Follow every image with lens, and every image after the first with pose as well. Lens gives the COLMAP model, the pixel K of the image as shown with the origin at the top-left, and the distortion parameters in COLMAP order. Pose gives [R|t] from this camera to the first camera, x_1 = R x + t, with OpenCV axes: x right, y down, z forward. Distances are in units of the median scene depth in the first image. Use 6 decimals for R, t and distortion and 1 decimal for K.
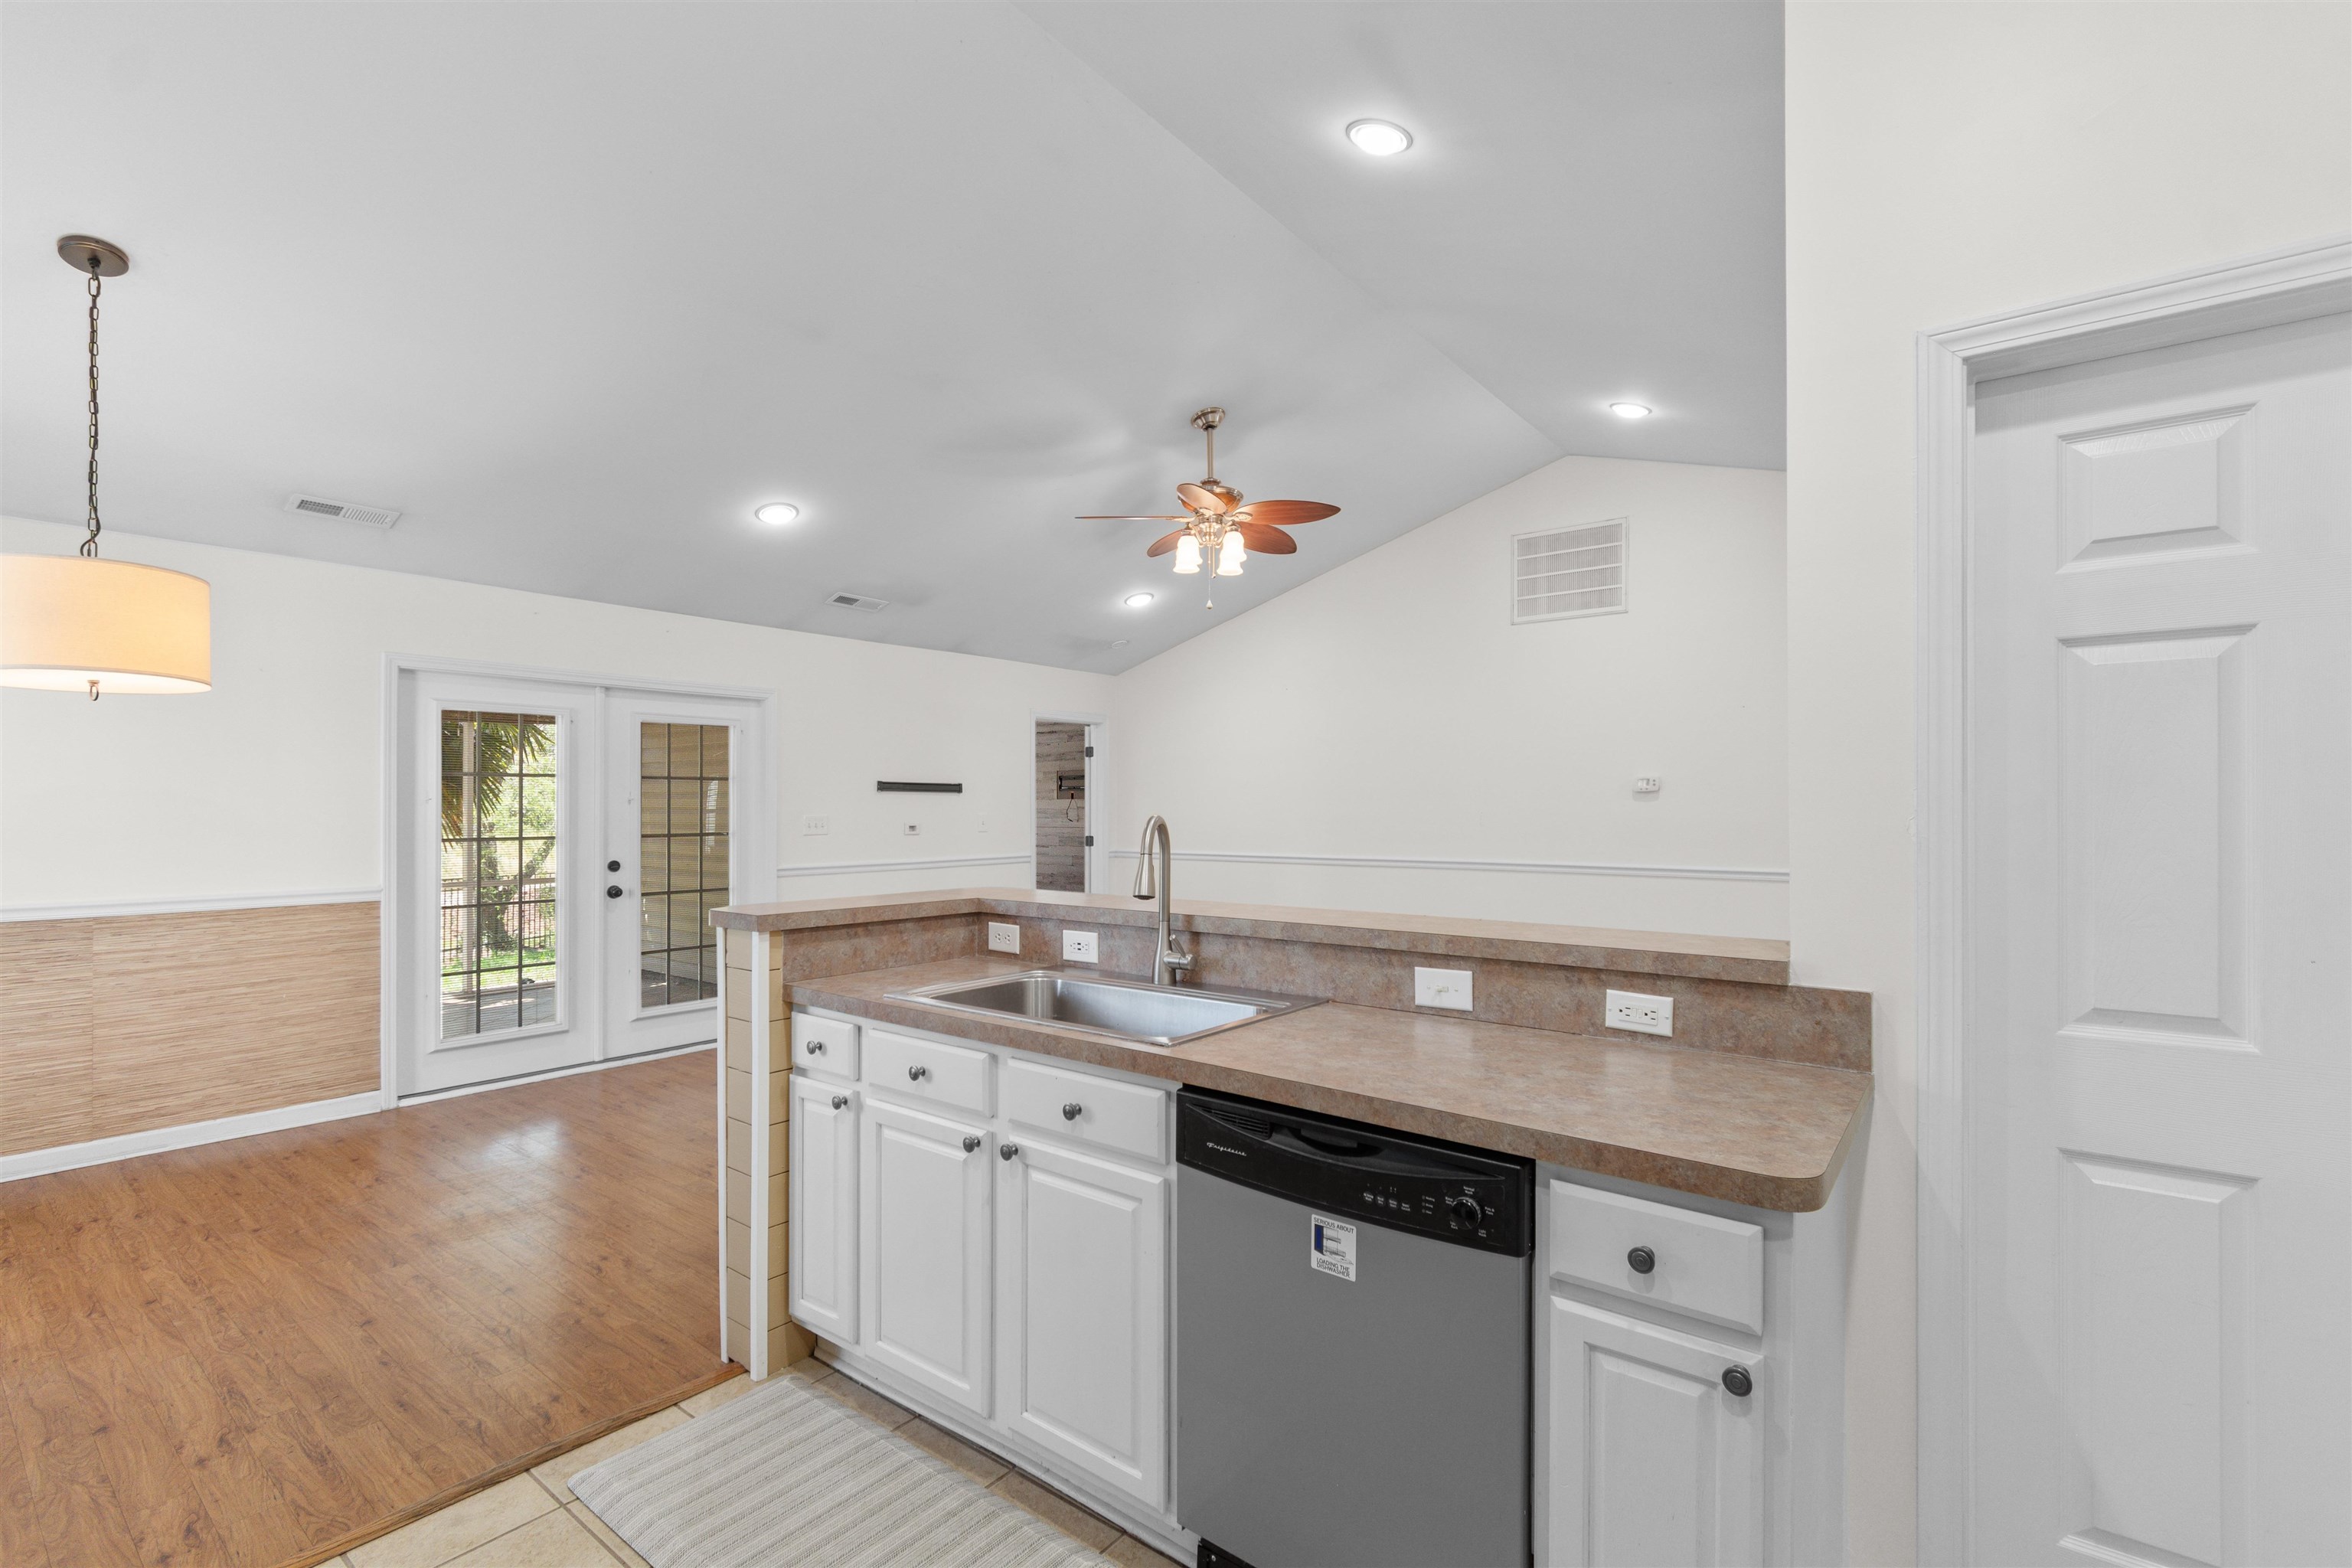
lens RADIAL K [[1044.8, 0, 1171.4], [0, 1044.8, 803.3], [0, 0, 1]] dist [0.007149, -0.000687]
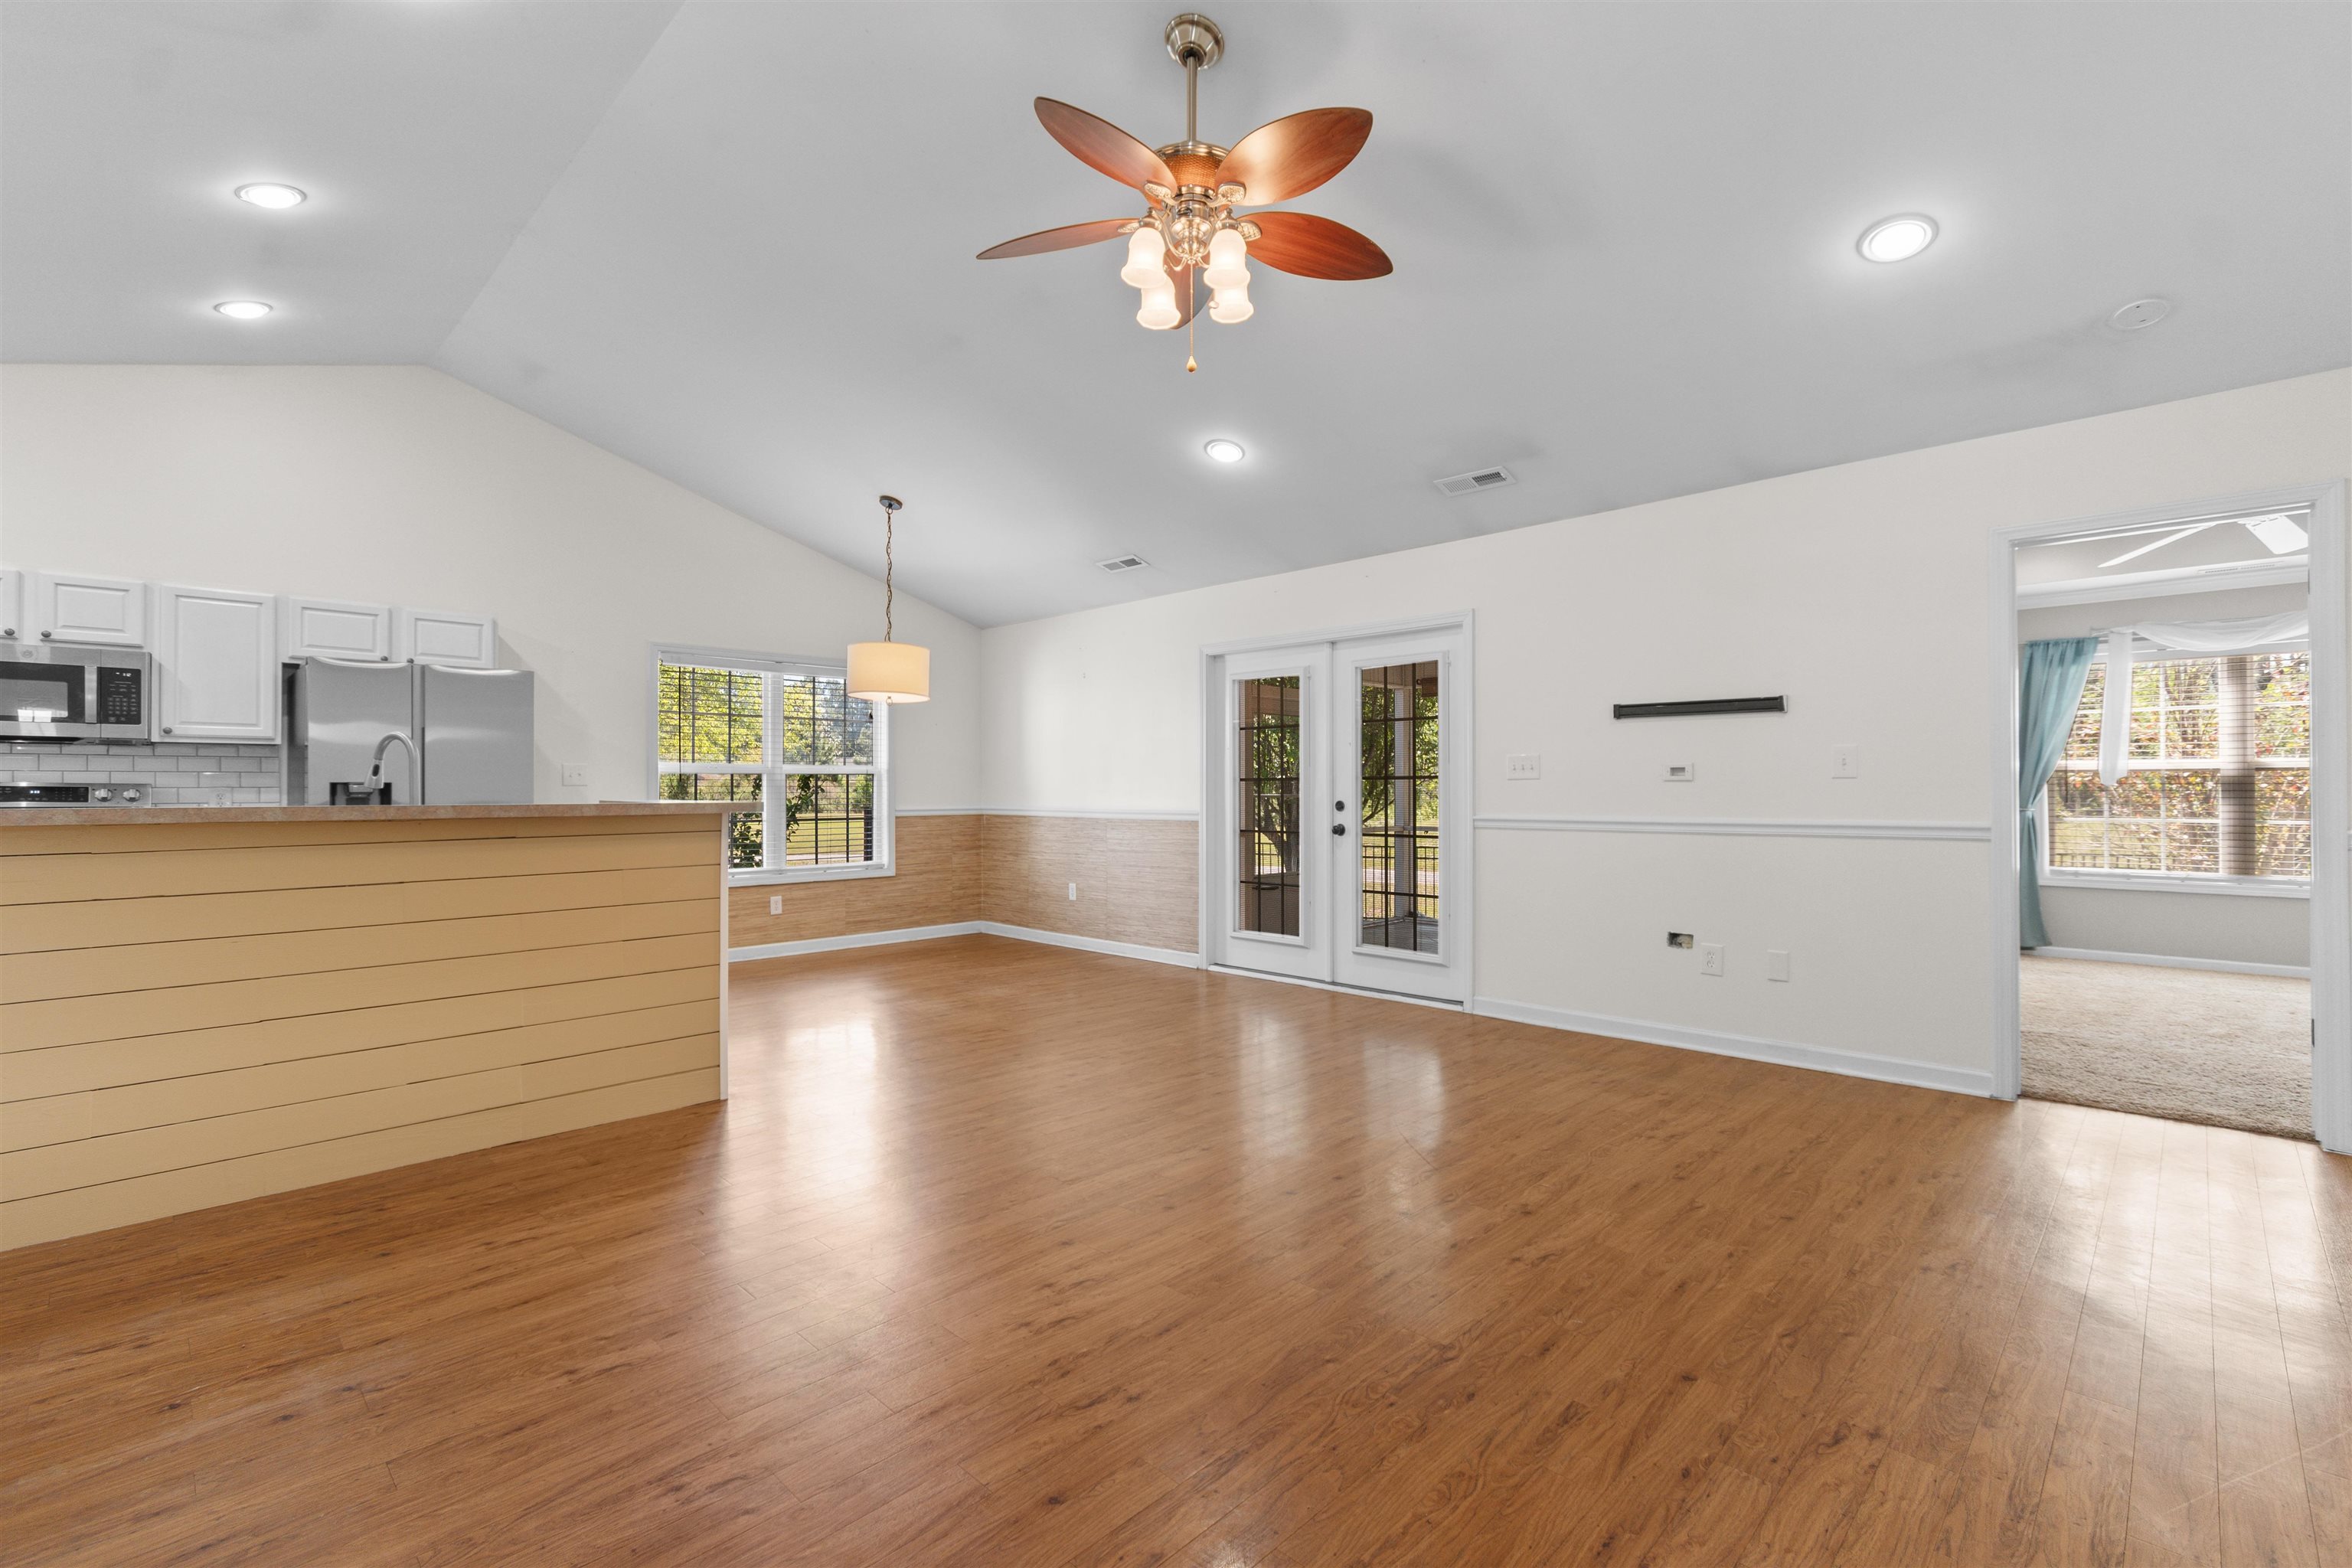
lens RADIAL K [[1031.9, 0, 1176.0], [0, 1031.9, 784.0], [0, 0, 1]] dist [0.001576, -0.000712]
pose [[-0.105098, -0.004290, -0.994453, 0.694137], [0.006971, 0.999963, -0.005050, 0.052900], [0.994437, -0.007463, -0.105064, 1.200545]]
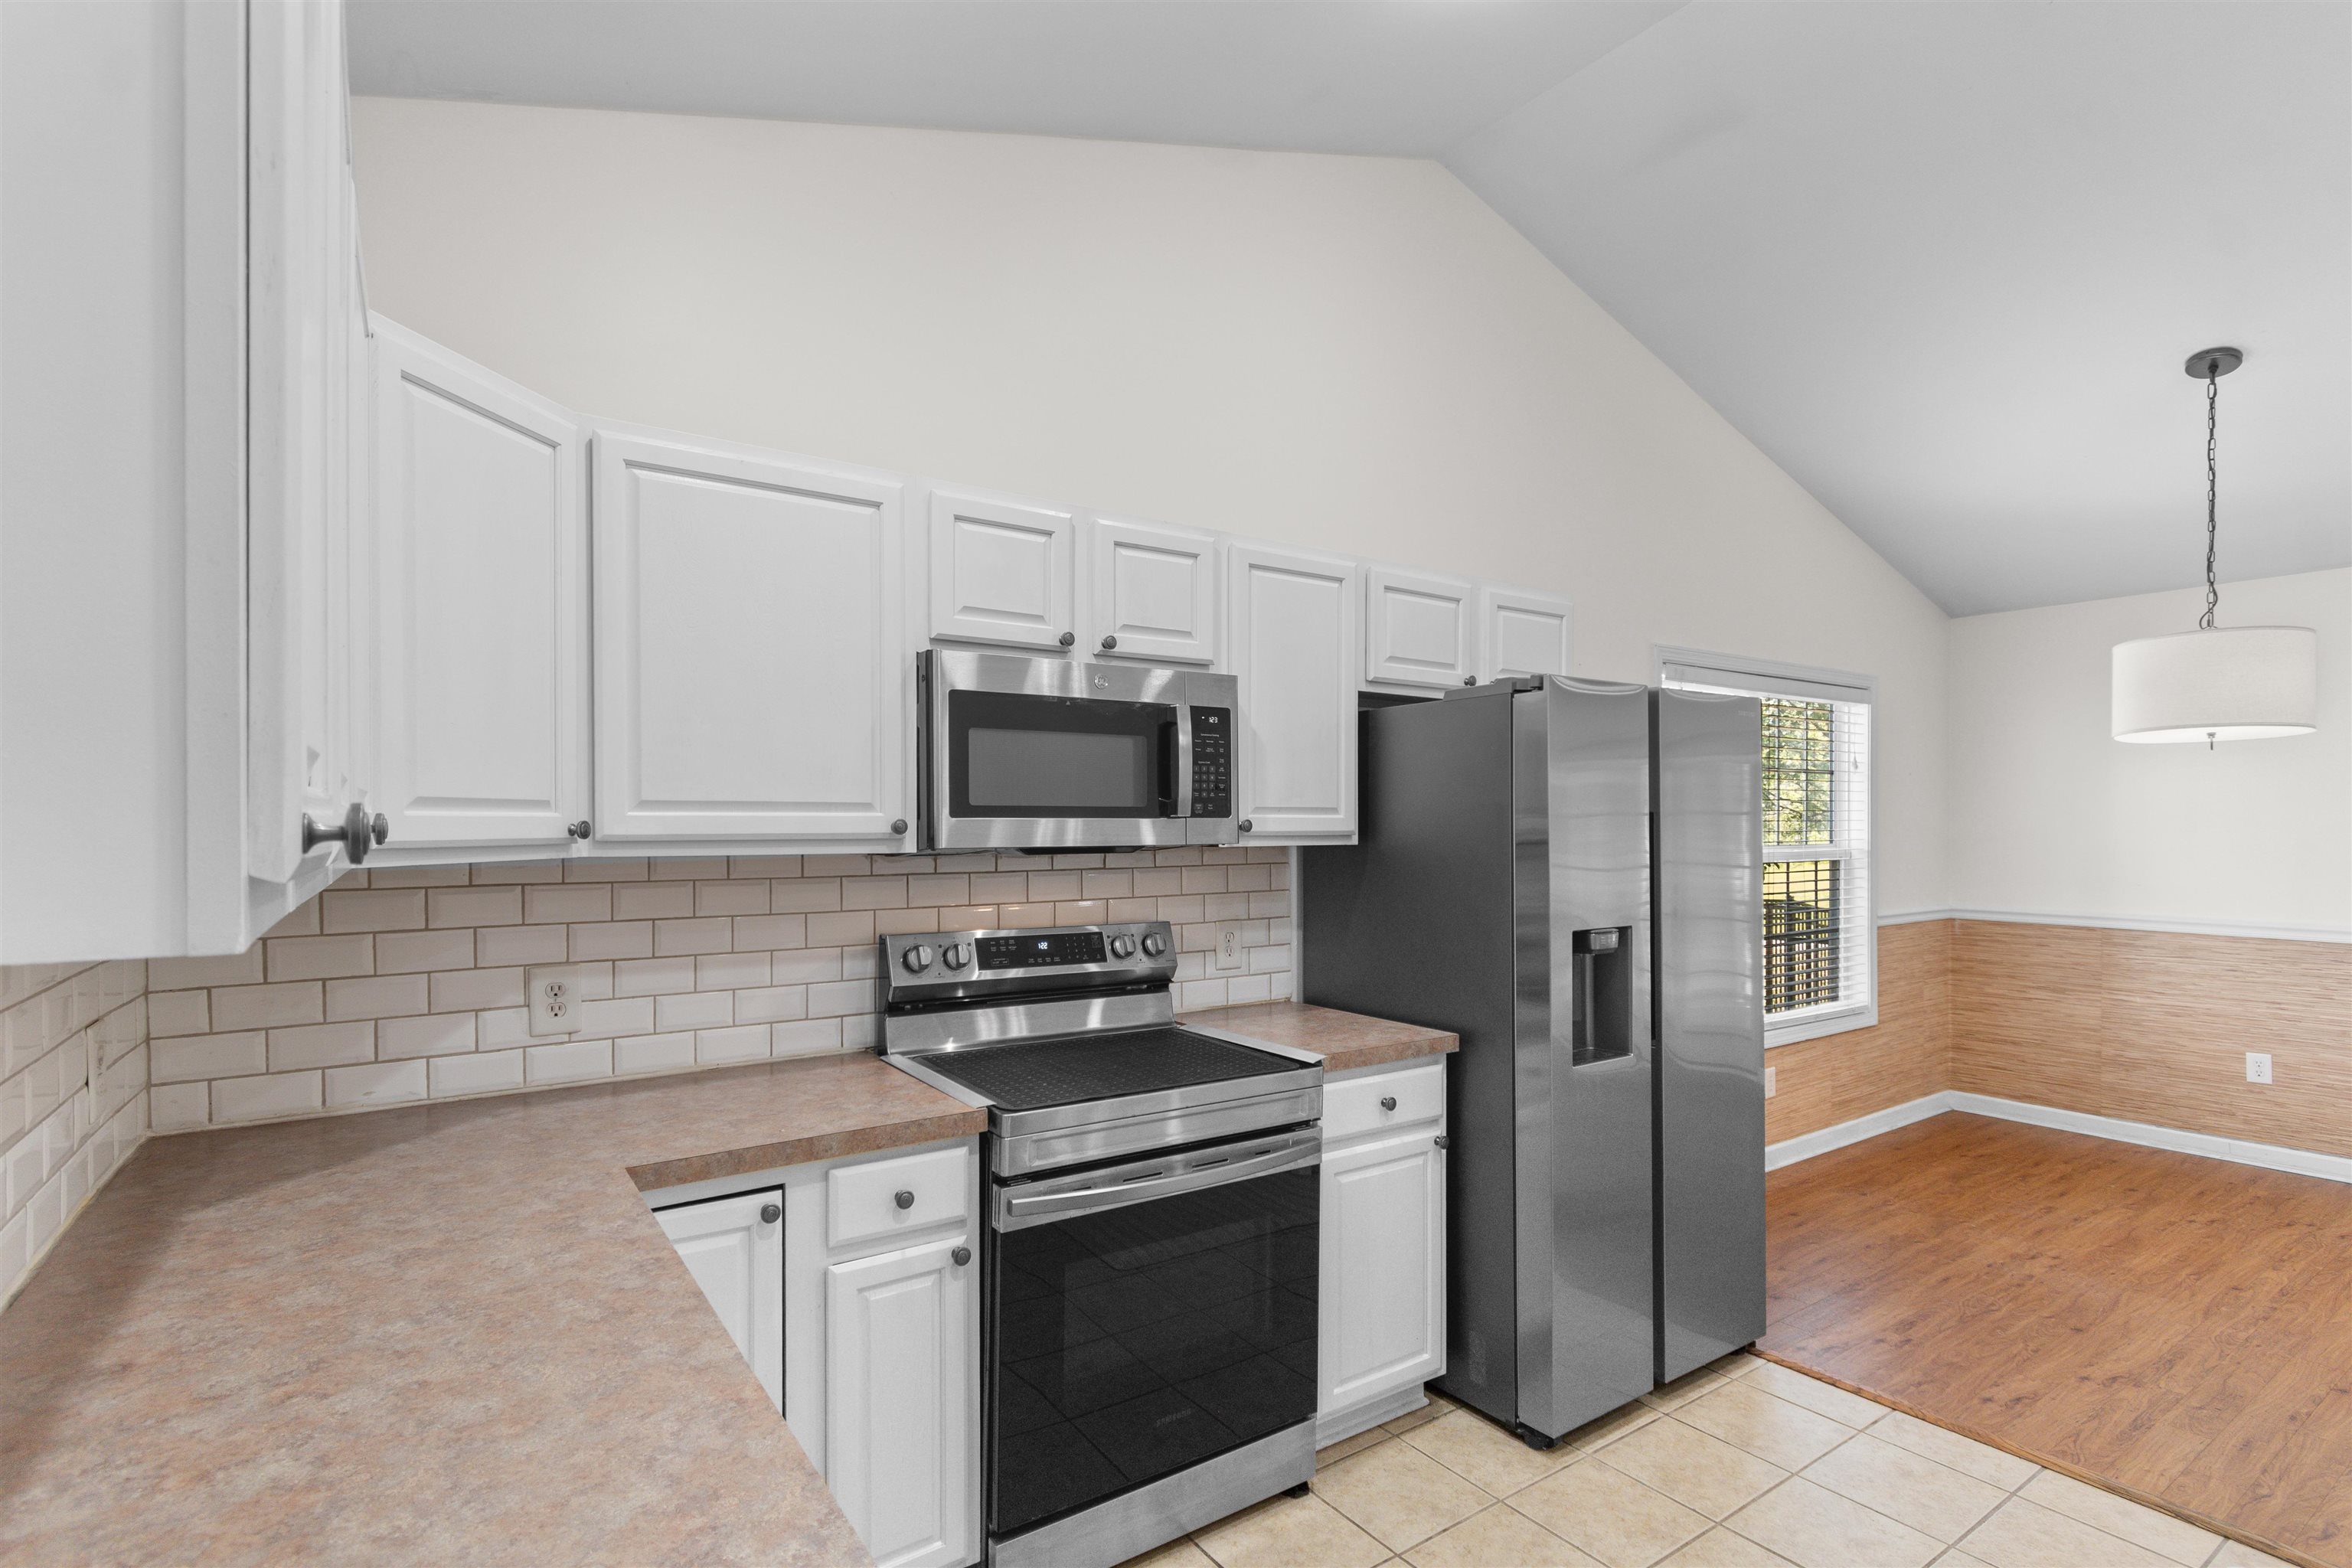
lens RADIAL K [[1118.5, 0, 1165.6], [0, 1118.5, 828.7], [0, 0, 1]] dist [0.001334, -0.006621]
pose [[-0.301103, 0.007199, -0.953564, 0.320127], [0.007759, 0.999957, 0.005099, -0.018002], [0.953560, -0.005863, -0.301146, 0.181184]]
